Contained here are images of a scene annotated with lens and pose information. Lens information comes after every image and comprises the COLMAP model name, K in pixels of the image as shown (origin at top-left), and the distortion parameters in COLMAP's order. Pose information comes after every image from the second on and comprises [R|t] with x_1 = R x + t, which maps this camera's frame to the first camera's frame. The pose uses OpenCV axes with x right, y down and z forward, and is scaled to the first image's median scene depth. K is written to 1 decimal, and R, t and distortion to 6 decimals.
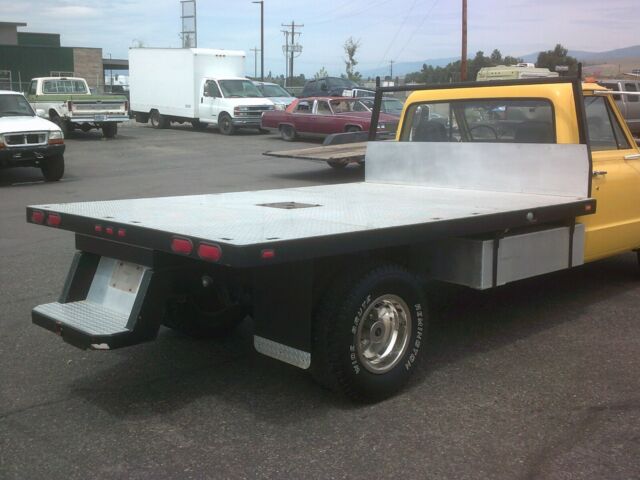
lens RADIAL K [[788.2, 0, 312.8], [0, 788.2, 239.5], [0, 0, 1]] dist [0.191207, -0.600473]
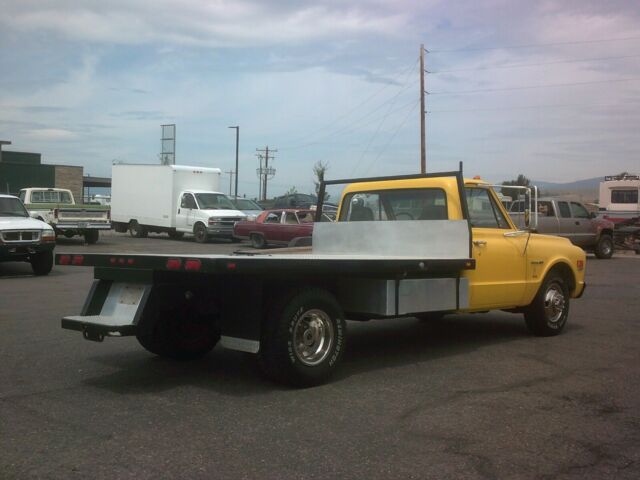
lens RADIAL K [[792.0, 0, 329.3], [0, 792.0, 239.8], [0, 0, 1]] dist [0.085342, -0.050517]
pose [[0.998430, 0.013748, 0.054308, 0.007570], [-0.005279, 0.988194, -0.153116, 0.031733], [-0.055772, 0.152589, 0.986715, -0.083635]]
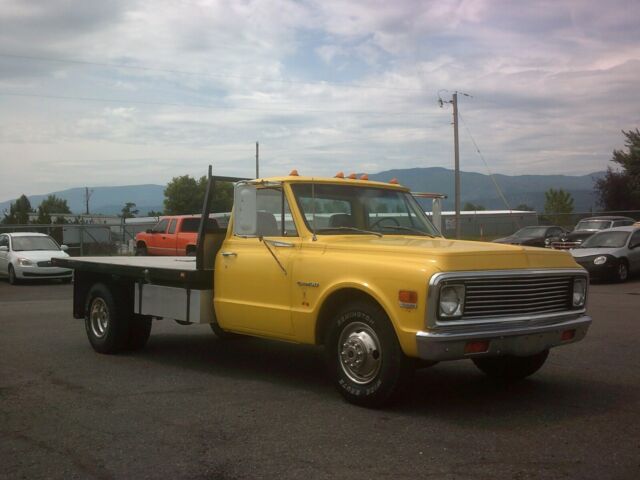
lens RADIAL K [[788.2, 0, 312.8], [0, 788.2, 239.5], [0, 0, 1]] dist [0.191207, -0.600473]
pose [[-0.037635, 0.005287, -0.999278, 0.384899], [-0.163178, 0.986531, 0.011365, -0.033324], [0.985879, 0.163488, -0.036265, 0.291063]]
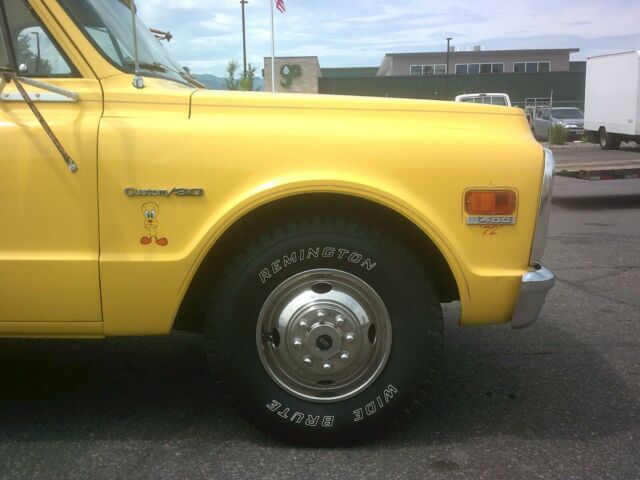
lens RADIAL K [[788.2, 0, 312.8], [0, 788.2, 239.5], [0, 0, 1]] dist [0.191207, -0.600473]
pose [[0.721877, 0.075842, -0.687852, 0.213887], [-0.106737, 0.994284, -0.002388, -0.011227], [0.683740, 0.075143, 0.725847, 0.219404]]
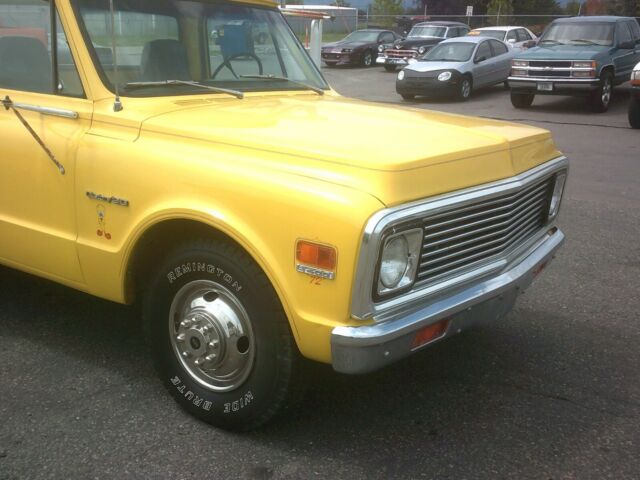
lens RADIAL K [[788.2, 0, 312.8], [0, 788.2, 239.5], [0, 0, 1]] dist [0.191207, -0.600473]
pose [[0.190610, 0.256065, -0.947681, 0.263277], [-0.193364, 0.956260, 0.219491, -0.045656], [0.962434, 0.141410, 0.231786, 0.285704]]
